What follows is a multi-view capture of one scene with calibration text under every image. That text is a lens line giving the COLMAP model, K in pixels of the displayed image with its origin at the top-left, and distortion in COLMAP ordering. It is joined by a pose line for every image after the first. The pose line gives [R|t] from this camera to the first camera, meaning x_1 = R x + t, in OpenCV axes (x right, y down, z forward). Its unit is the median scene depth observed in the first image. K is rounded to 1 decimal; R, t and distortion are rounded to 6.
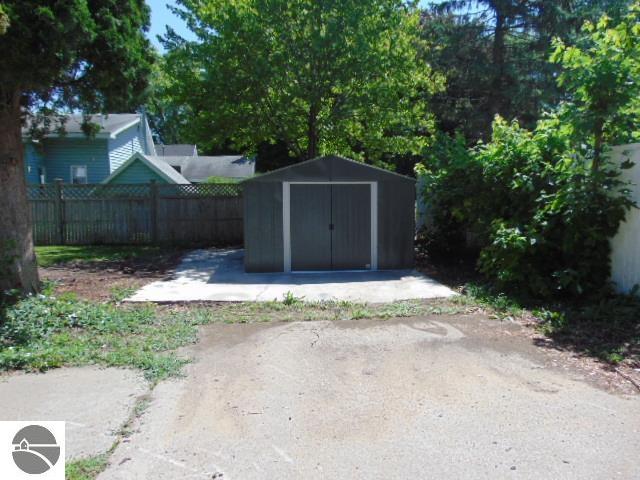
lens RADIAL K [[481.4, 0, 320.0], [0, 481.4, 240.0], [0, 0, 1]] dist [0.002122, 0.008434]
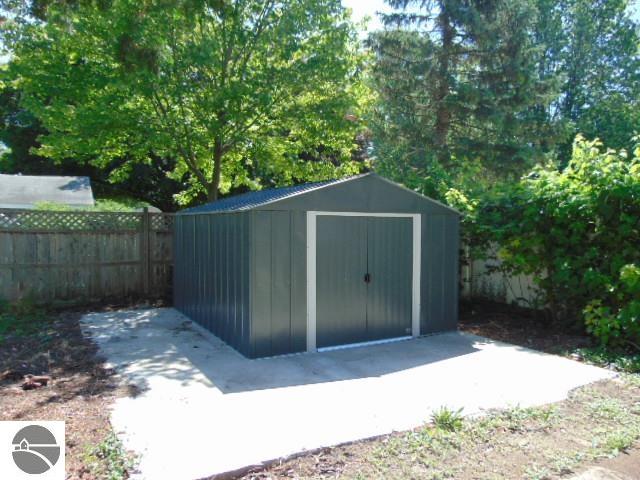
lens RADIAL K [[481.4, 0, 320.0], [0, 481.4, 240.0], [0, 0, 1]] dist [0.002122, 0.008434]
pose [[0.924275, 0.000336, 0.381726, -0.290122], [0.026607, 0.997511, -0.065301, -0.037287], [-0.380798, 0.070512, 0.921966, 0.377125]]
